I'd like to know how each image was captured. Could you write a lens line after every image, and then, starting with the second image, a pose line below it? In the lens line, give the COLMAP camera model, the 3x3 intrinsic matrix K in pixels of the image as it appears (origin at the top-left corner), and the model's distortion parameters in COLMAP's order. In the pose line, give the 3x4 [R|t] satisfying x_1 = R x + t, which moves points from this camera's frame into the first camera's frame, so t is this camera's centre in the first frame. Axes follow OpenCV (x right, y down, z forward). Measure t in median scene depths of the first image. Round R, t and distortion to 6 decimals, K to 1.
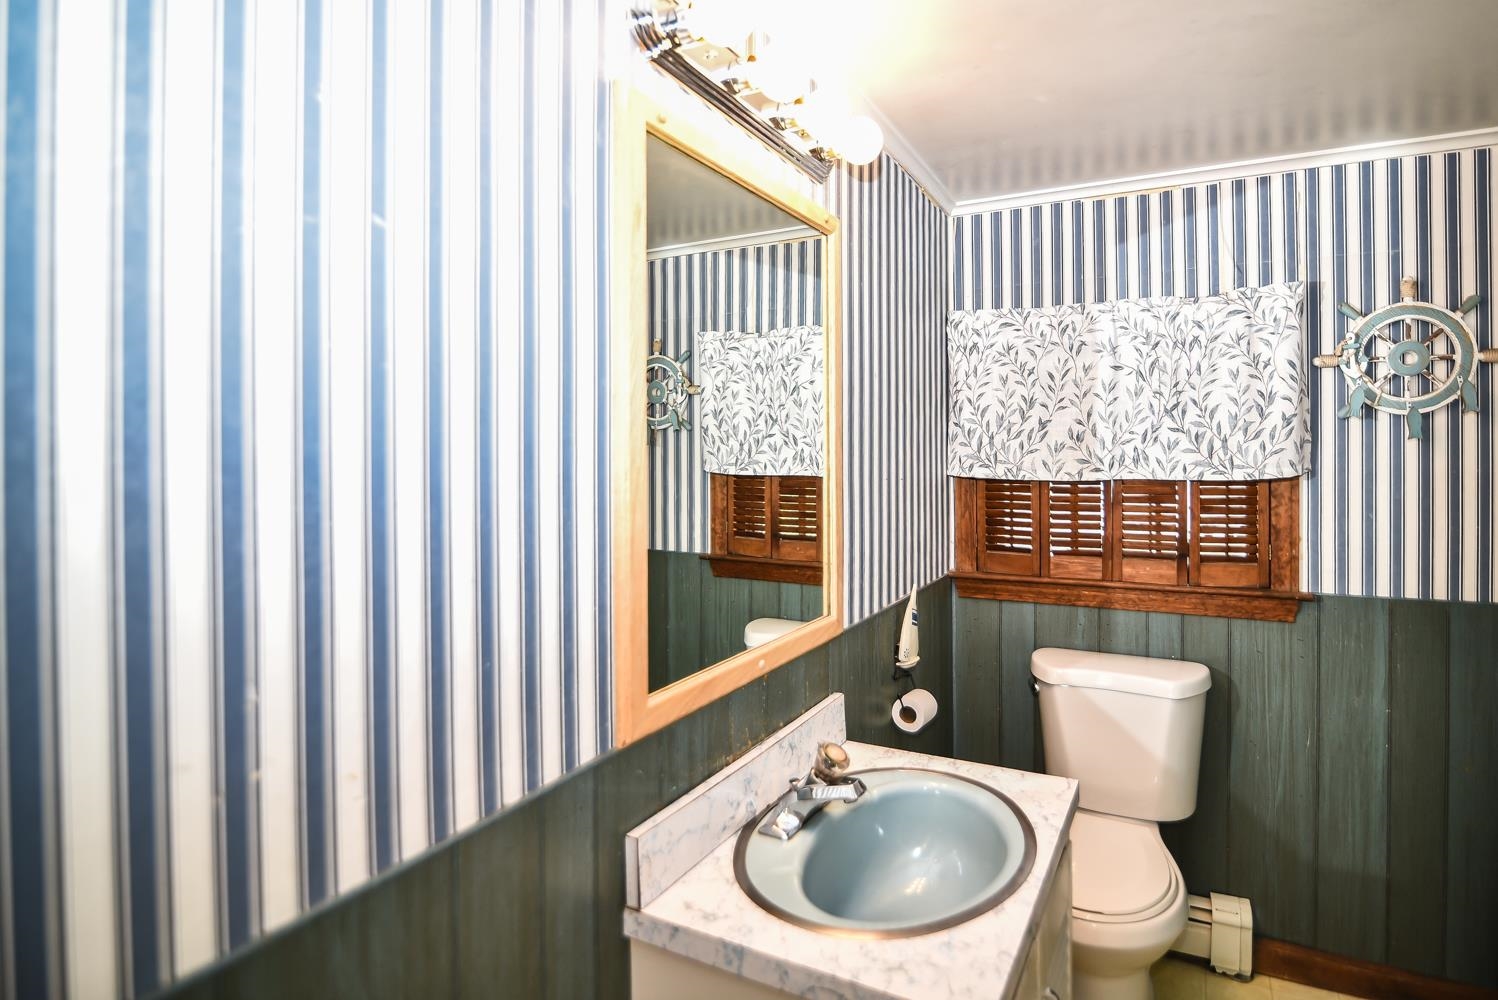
lens RADIAL K [[694.2, 0, 749.0], [0, 694.2, 500.0], [0, 0, 1]] dist [-0.013078, -0.000397]
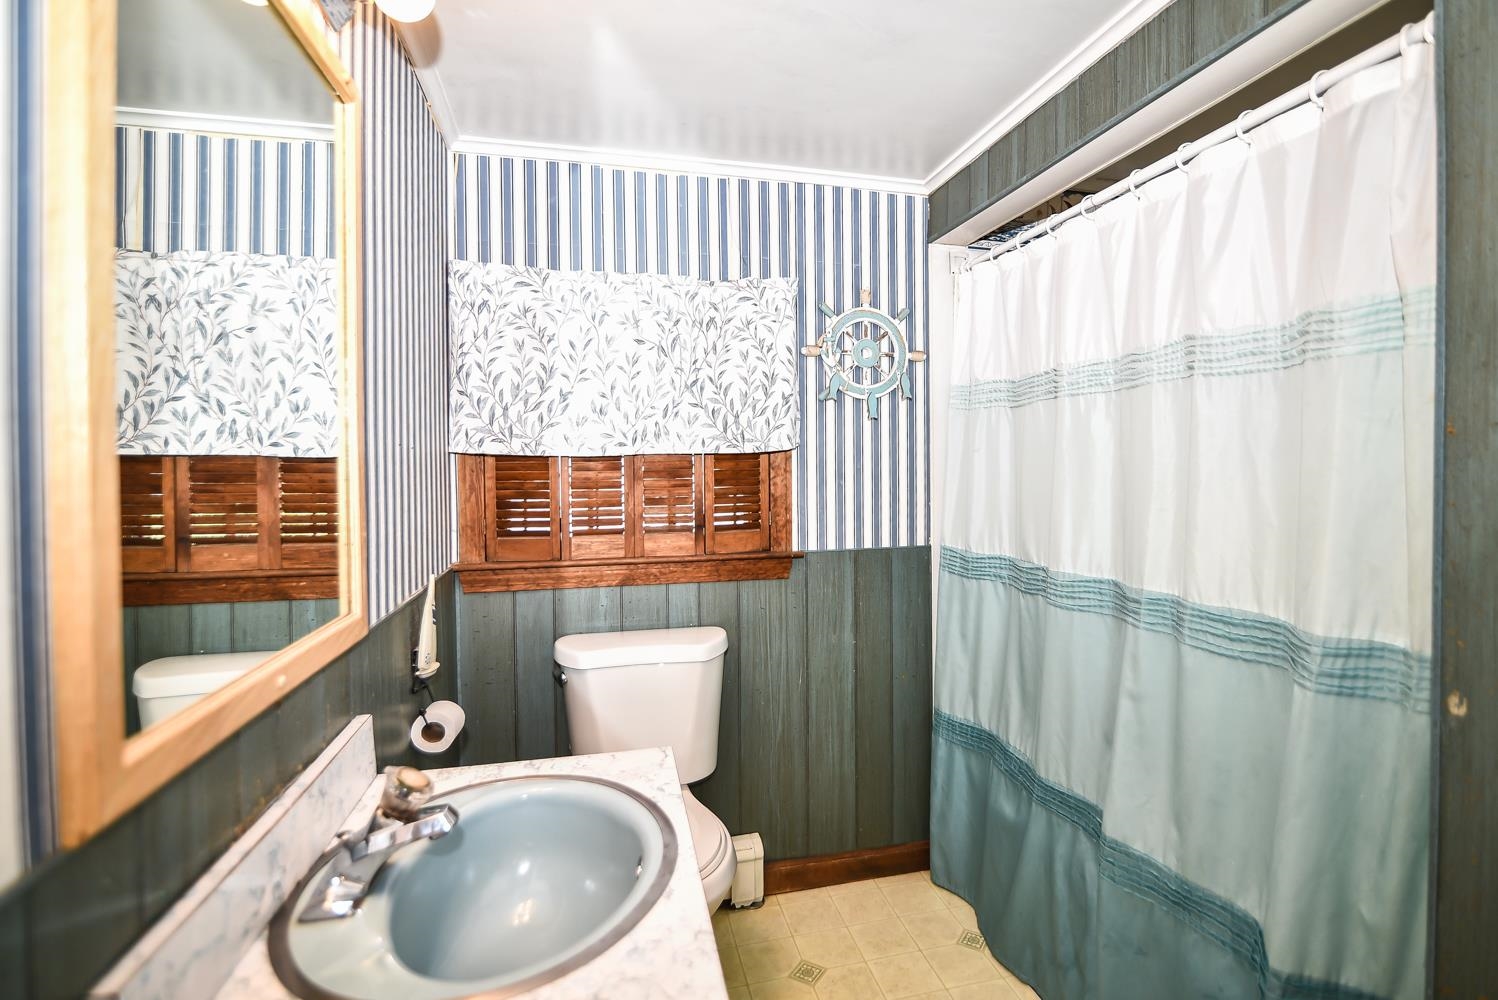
lens RADIAL K [[758.9, 0, 749.0], [0, 758.9, 500.0], [0, 0, 1]] dist [-0.014956, 0.000474]
pose [[0.758778, -0.015221, 0.651172, -0.069477], [0.013551, 0.999879, 0.007582, 0.034166], [-0.651209, 0.003072, 0.758893, 0.077546]]
